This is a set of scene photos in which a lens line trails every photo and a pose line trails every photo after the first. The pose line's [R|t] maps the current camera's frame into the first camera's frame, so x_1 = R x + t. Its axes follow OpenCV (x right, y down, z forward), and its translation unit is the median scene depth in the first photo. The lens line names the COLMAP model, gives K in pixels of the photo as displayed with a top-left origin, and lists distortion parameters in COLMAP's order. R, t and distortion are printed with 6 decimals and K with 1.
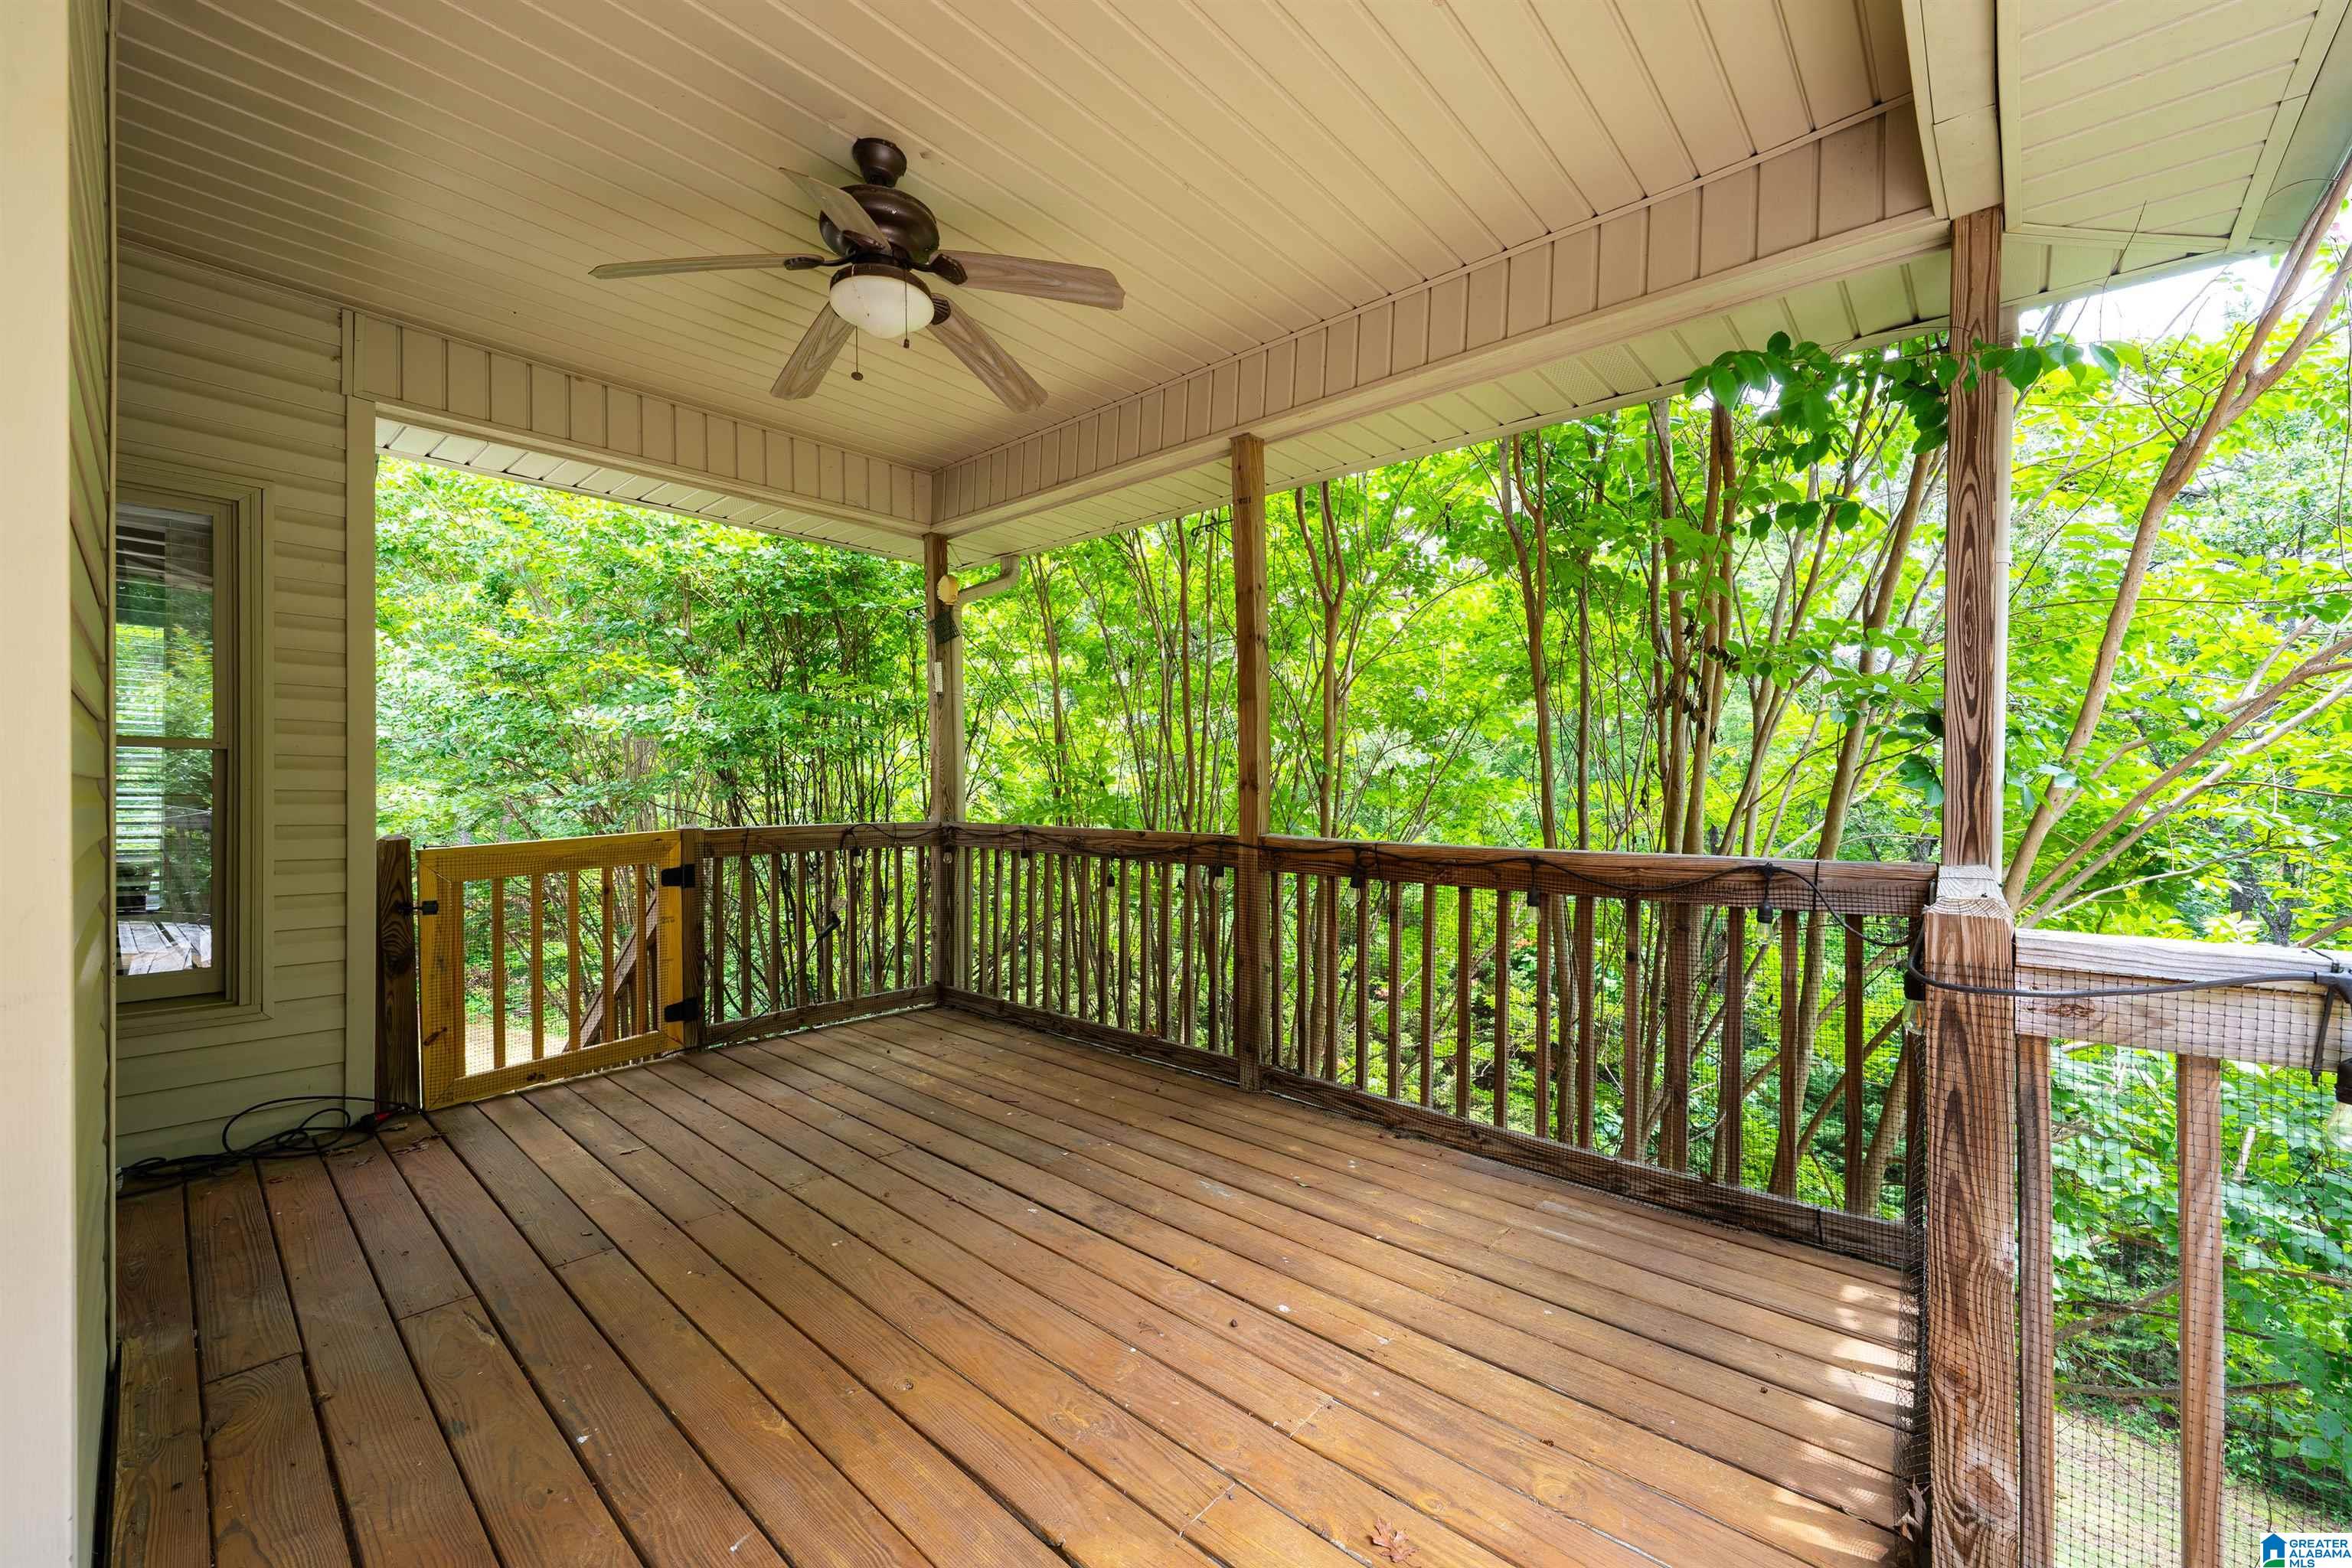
lens RADIAL K [[916.6, 0, 1176.0], [0, 916.6, 784.0], [0, 0, 1]] dist [0.000040, -0.000359]
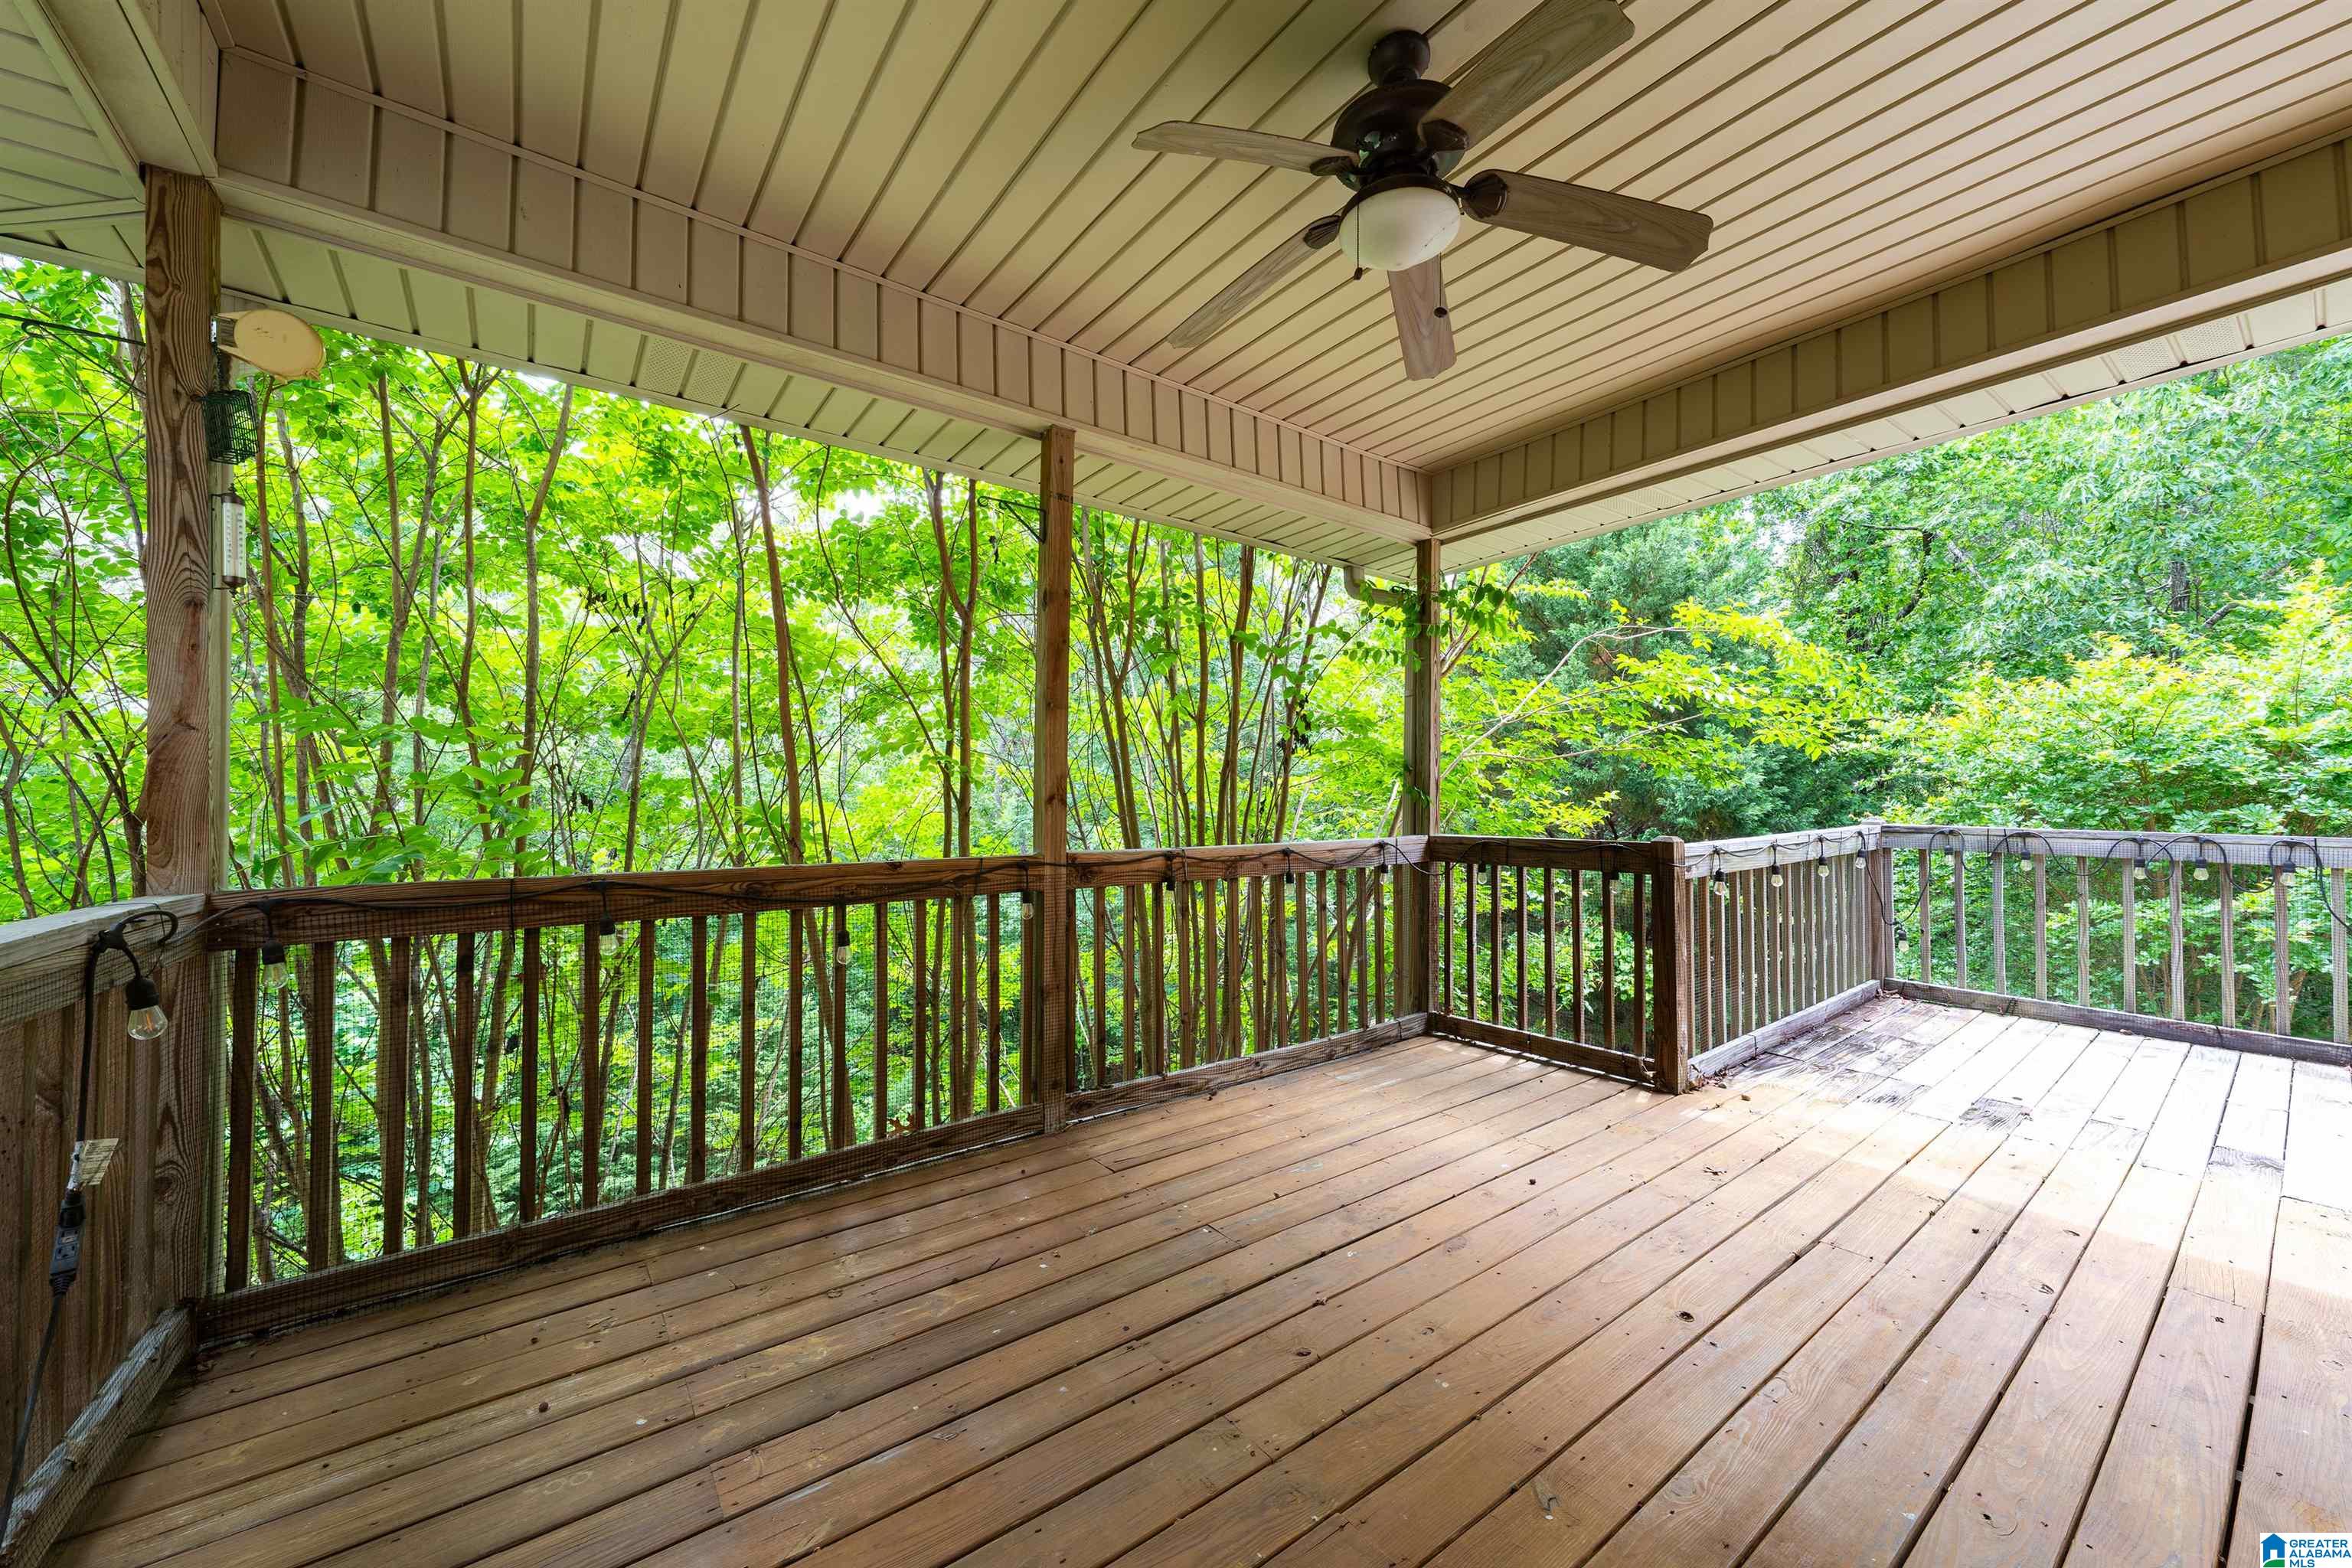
lens RADIAL K [[875.9, 0, 1176.0], [0, 875.9, 784.0], [0, 0, 1]] dist [0.000024, -0.000082]
pose [[0.191676, 0.018661, 0.981281, -0.805074], [-0.003802, 0.999826, -0.018271, 0.001335], [-0.981451, -0.000229, 0.191714, 0.748669]]
